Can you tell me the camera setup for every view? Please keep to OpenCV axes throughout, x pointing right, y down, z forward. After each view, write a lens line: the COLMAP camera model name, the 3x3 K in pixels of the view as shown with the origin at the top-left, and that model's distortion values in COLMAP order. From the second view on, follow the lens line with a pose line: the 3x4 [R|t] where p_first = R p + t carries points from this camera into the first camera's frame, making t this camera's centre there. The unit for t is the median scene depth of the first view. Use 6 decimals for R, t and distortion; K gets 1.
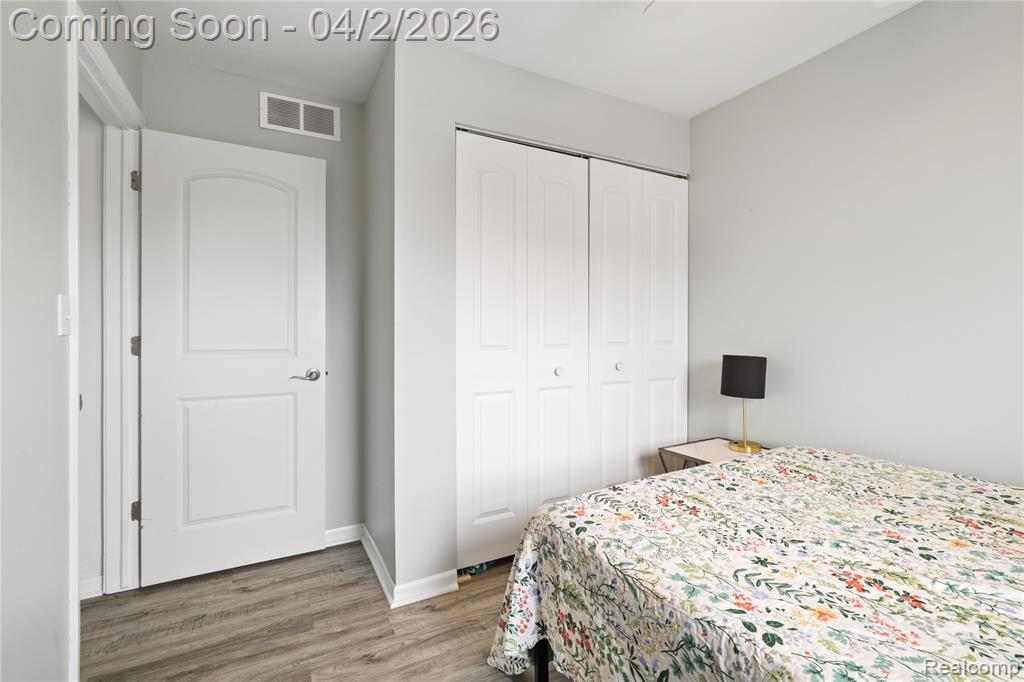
lens RADIAL K [[464.9, 0, 514.1], [0, 464.9, 346.3], [0, 0, 1]] dist [0.008524, 0.000117]
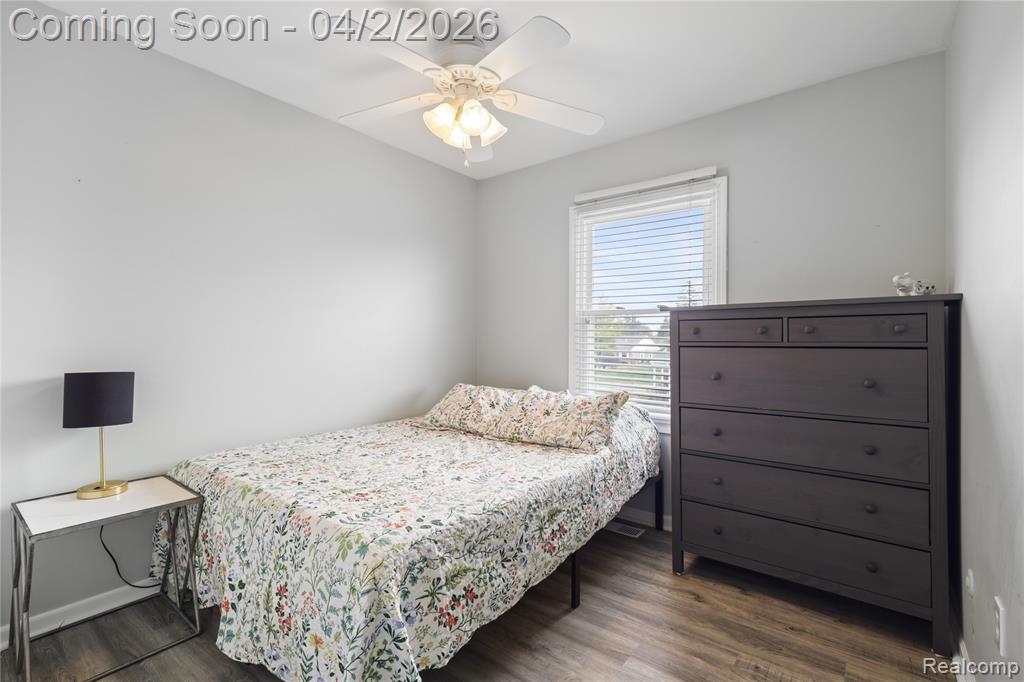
lens RADIAL K [[464.9, 0, 514.1], [0, 464.9, 346.3], [0, 0, 1]] dist [0.008524, 0.000117]
pose [[-0.409225, 0.002270, 0.912431, -0.952166], [0.028356, 0.999546, 0.010231, -0.022723], [-0.911993, 0.030060, -0.409103, 1.308879]]
